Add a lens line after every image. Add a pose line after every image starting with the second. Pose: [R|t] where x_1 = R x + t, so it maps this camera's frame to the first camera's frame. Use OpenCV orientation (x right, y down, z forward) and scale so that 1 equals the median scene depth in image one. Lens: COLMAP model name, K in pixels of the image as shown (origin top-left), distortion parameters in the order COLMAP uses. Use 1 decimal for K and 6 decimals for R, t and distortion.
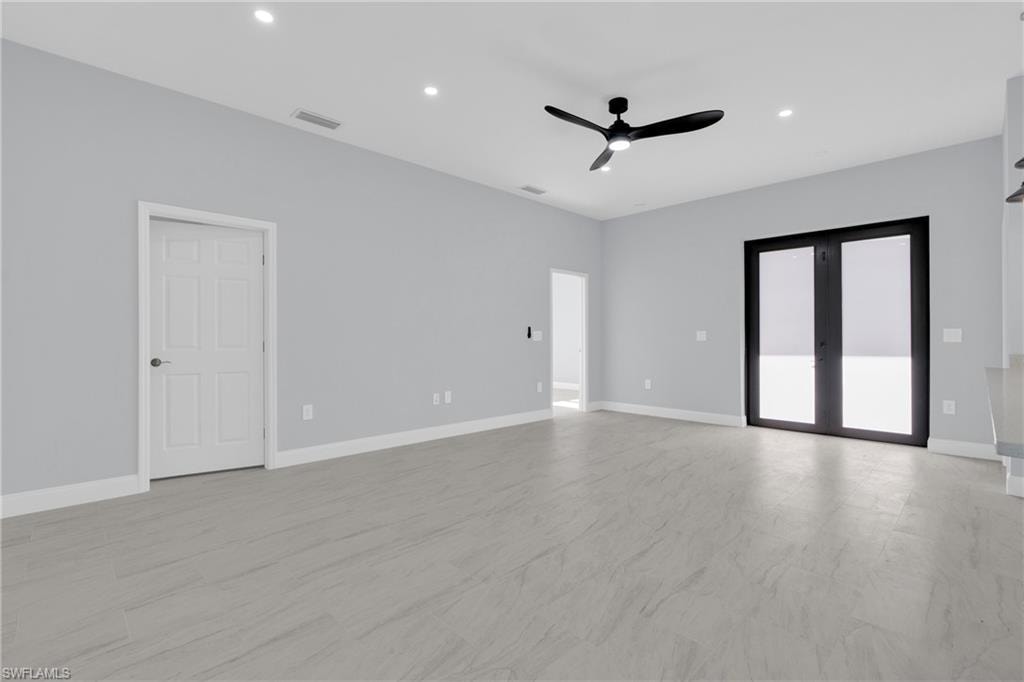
lens RADIAL K [[467.9, 0, 516.1], [0, 467.9, 334.3], [0, 0, 1]] dist [-0.007606, 0.001859]
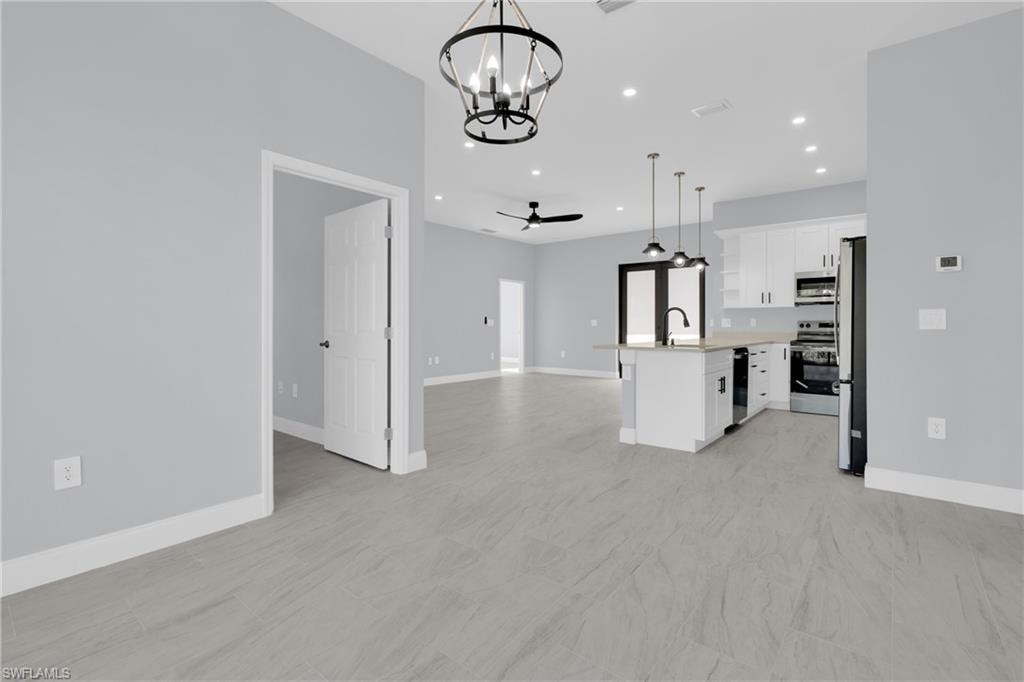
lens RADIAL K [[467.9, 0, 515.6], [0, 467.9, 323.8], [0, 0, 1]] dist [-0.007606, 0.001859]
pose [[0.994188, -0.000910, 0.107651, -0.046829], [0.000150, 0.999975, 0.007065, -0.005012], [-0.107655, -0.007008, 0.994164, -0.644209]]
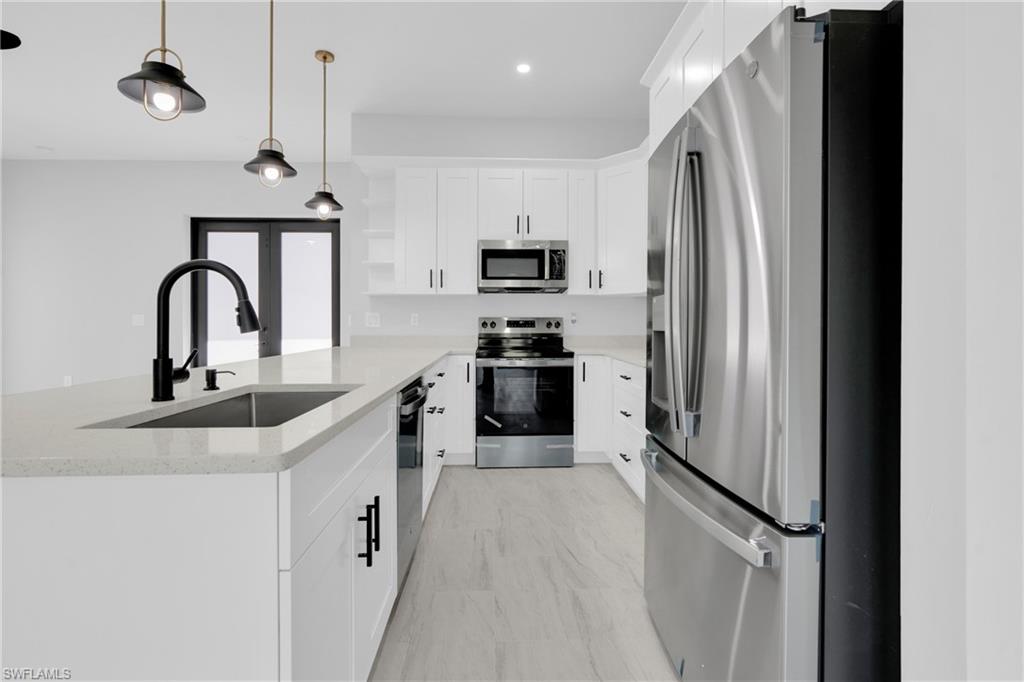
lens RADIAL K [[467.9, 0, 511.9], [0, 467.9, 326.0], [0, 0, 1]] dist [-0.007606, 0.001859]
pose [[0.675630, -0.005057, 0.737223, 0.266642], [-0.005620, 0.999912, 0.012009, 0.000574], [-0.737219, -0.012257, 0.675542, -0.097921]]
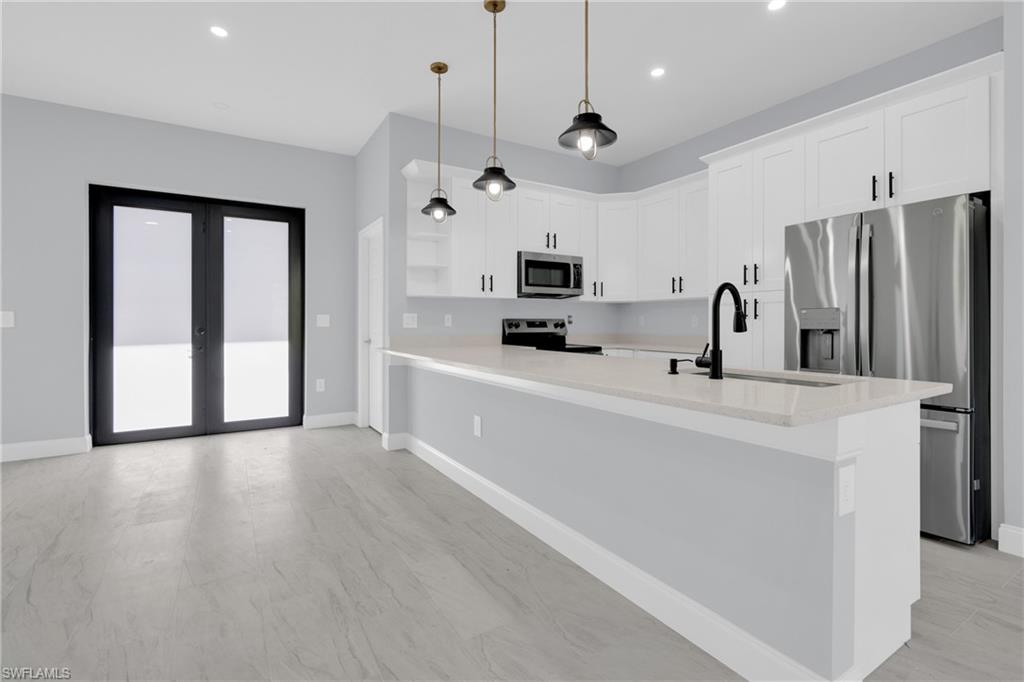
lens RADIAL K [[467.9, 0, 510.0], [0, 467.9, 322.2], [0, 0, 1]] dist [-0.007606, 0.001859]
pose [[0.236170, 0.000839, 0.971711, -0.040887], [-0.007980, 0.999968, 0.001077, 0.001384], [-0.971679, -0.008009, 0.236170, 0.250009]]
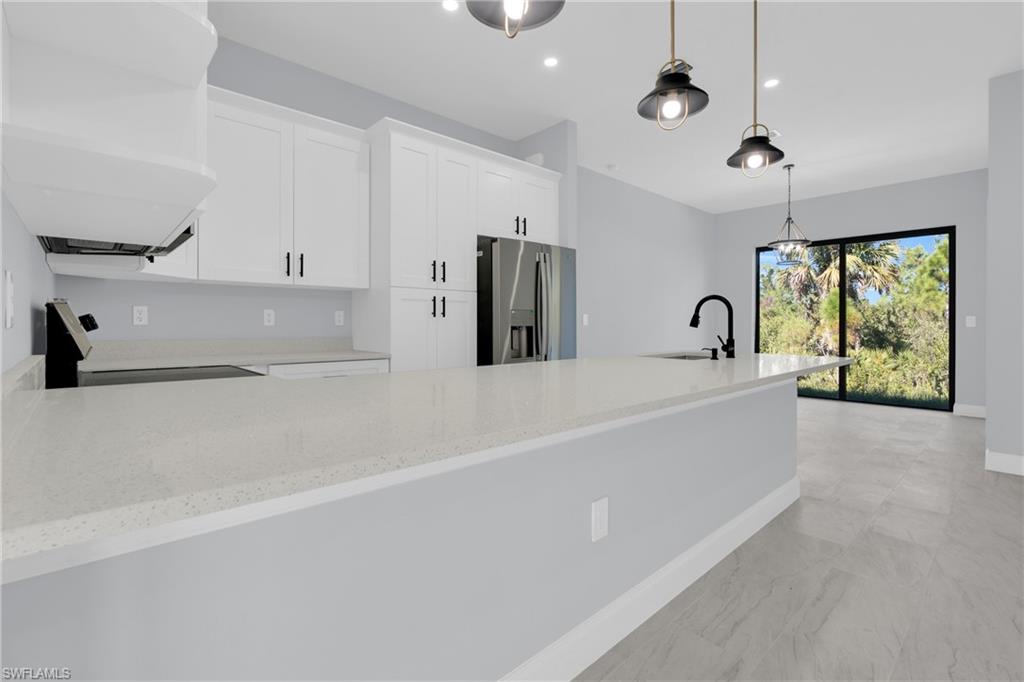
lens RADIAL K [[467.9, 0, 512.4], [0, 467.9, 323.6], [0, 0, 1]] dist [-0.007606, 0.001859]
pose [[-0.999186, -0.005315, 0.039995, 0.543349], [-0.005602, 0.999959, -0.007059, 0.008569], [-0.039956, -0.007278, -0.999175, 0.713934]]
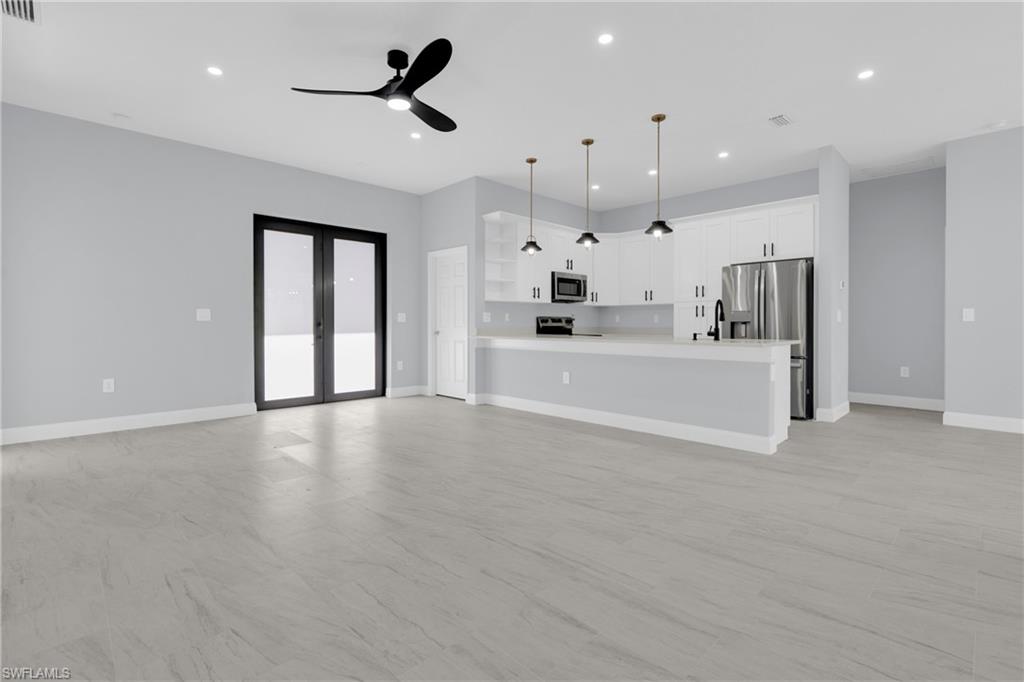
lens RADIAL K [[467.9, 0, 510.7], [0, 467.9, 325.2], [0, 0, 1]] dist [-0.007606, 0.001859]
pose [[0.011500, -0.003945, 0.999926, -0.478128], [-0.008862, 0.999953, 0.004047, 0.015456], [-0.999895, -0.008908, 0.011464, 0.527155]]
